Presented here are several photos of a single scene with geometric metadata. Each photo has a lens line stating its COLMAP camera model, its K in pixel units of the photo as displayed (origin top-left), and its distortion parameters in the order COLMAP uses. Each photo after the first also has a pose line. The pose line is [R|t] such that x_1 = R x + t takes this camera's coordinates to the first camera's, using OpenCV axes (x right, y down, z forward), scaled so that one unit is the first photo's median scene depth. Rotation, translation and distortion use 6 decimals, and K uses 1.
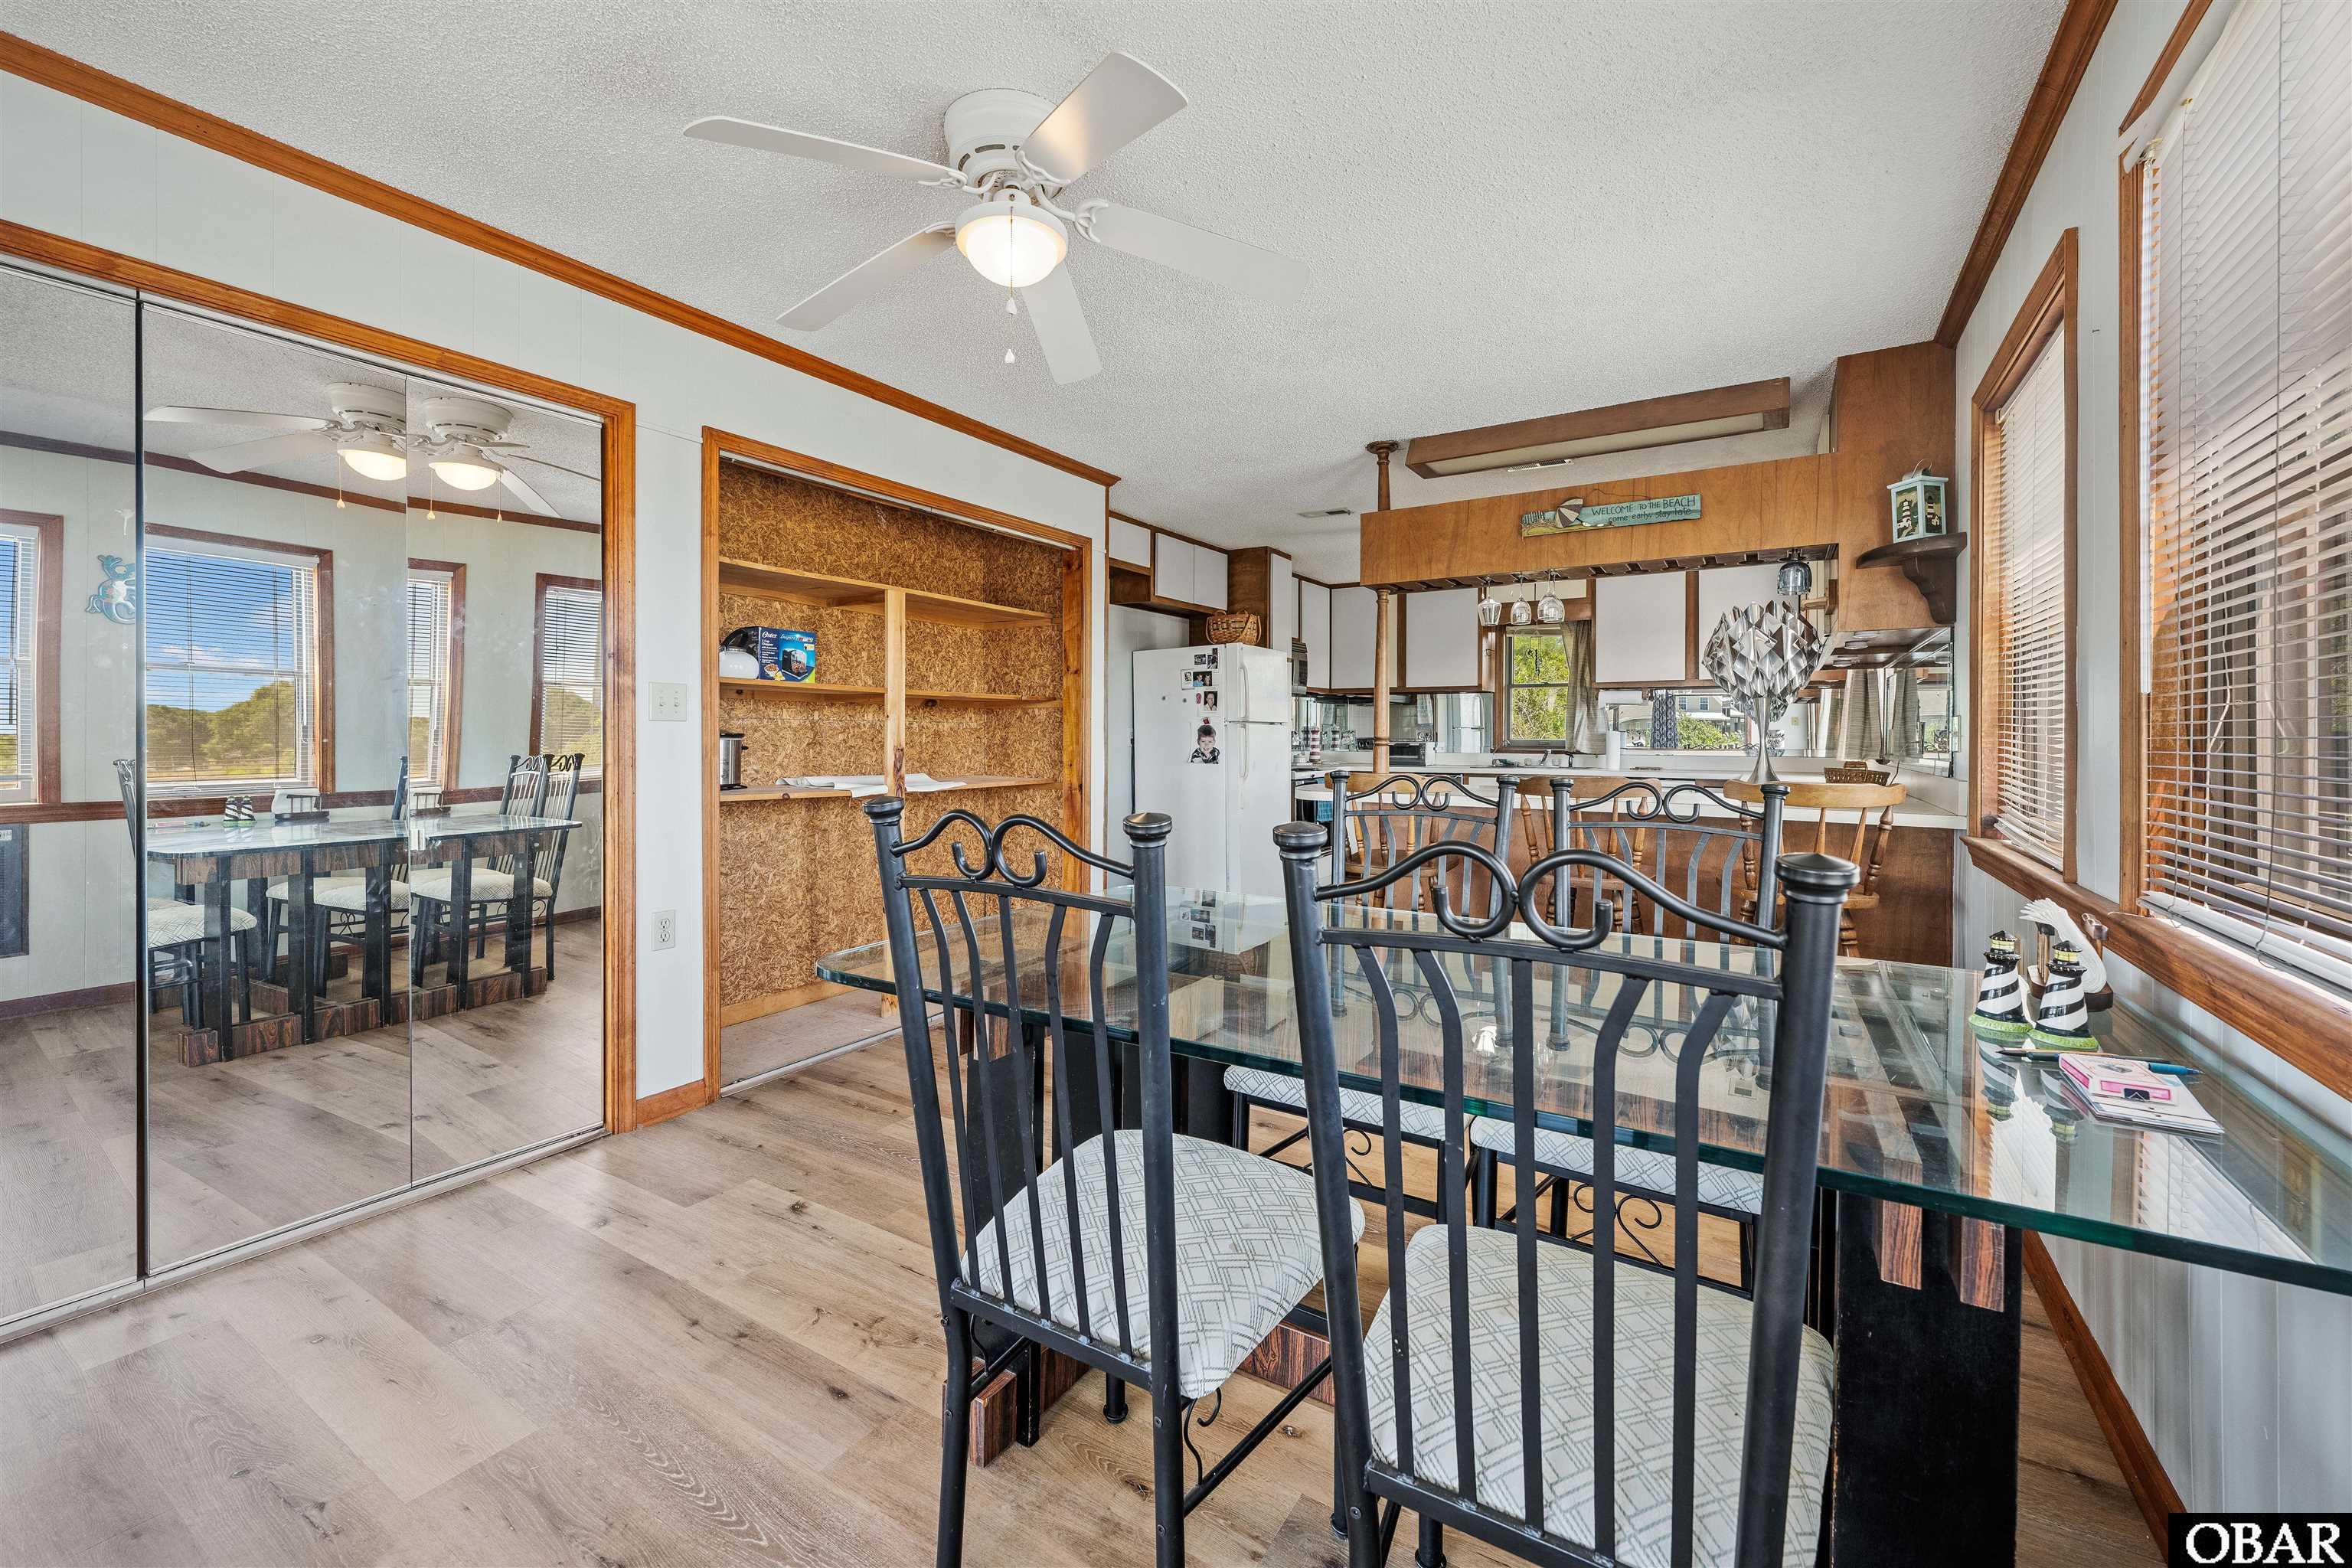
lens RADIAL K [[950.6, 0, 1170.6], [0, 950.6, 738.6], [0, 0, 1]] dist [-0.001013, 0.000128]
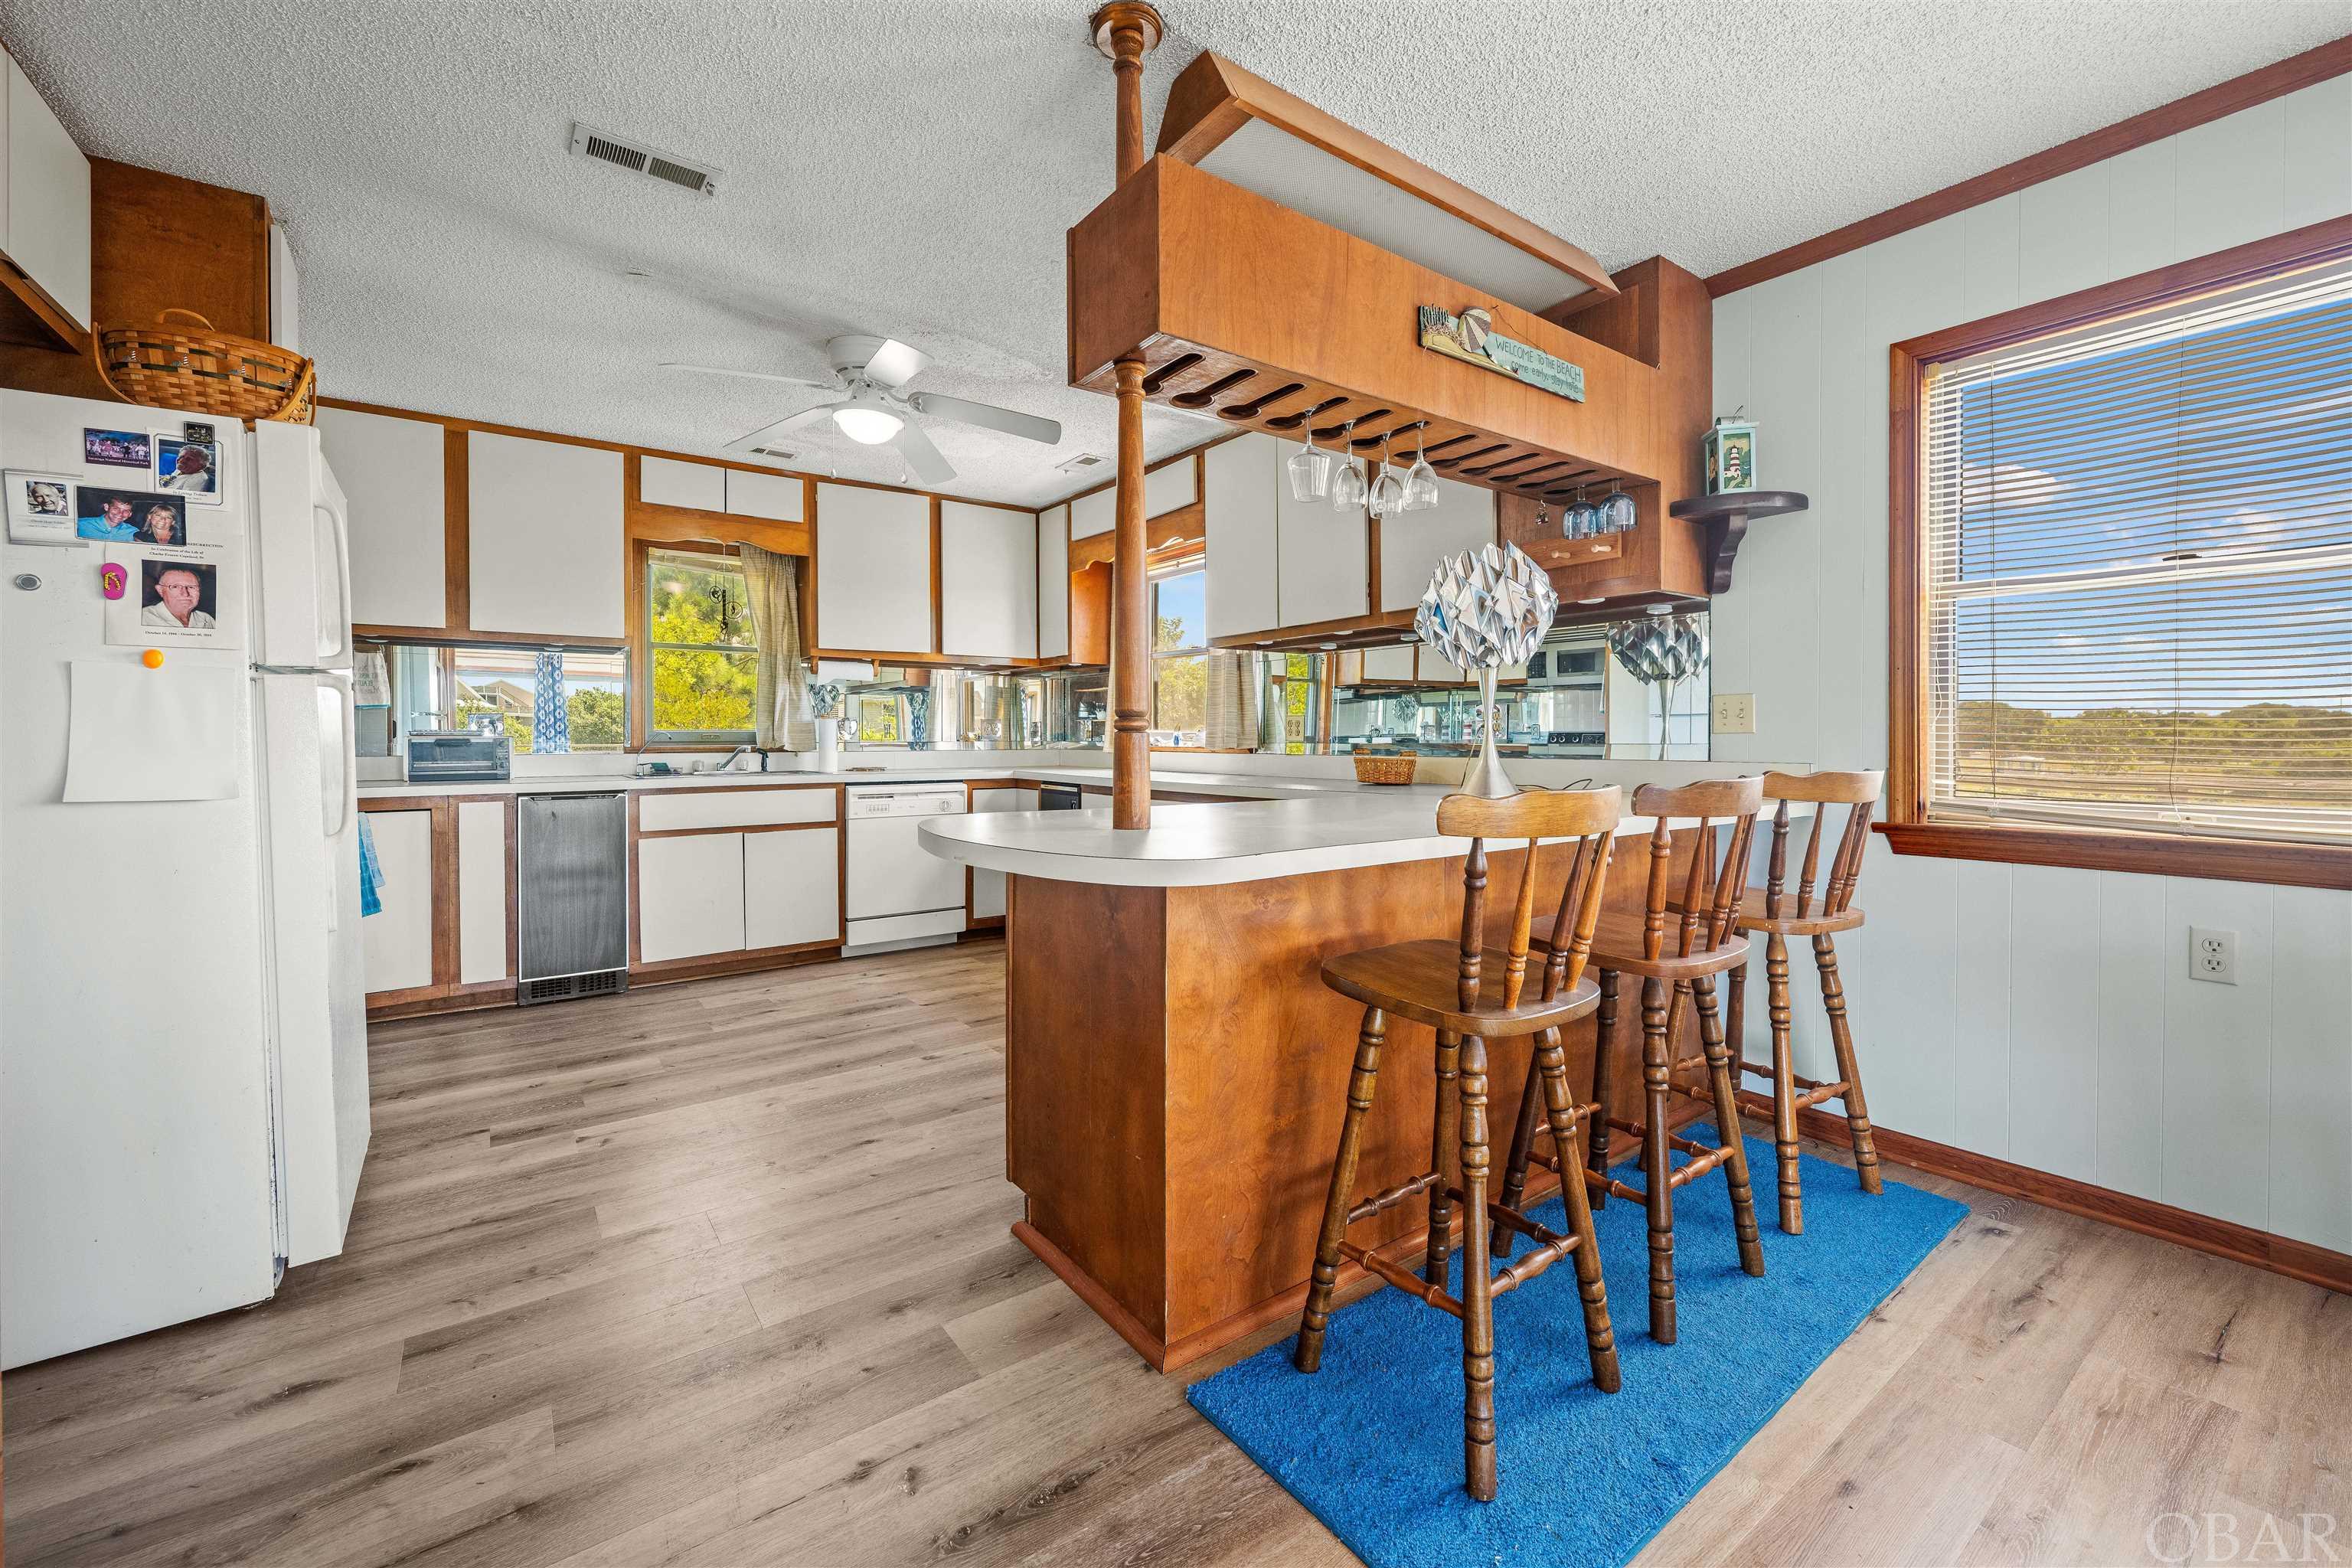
lens RADIAL K [[950.6, 0, 1180.5], [0, 950.6, 750.9], [0, 0, 1]] dist [-0.001013, 0.000128]
pose [[0.369623, -0.017555, 0.929016, -0.154395], [0.005015, 0.999845, 0.016898, 0.008511], [-0.929168, -0.001587, 0.369653, 0.744729]]
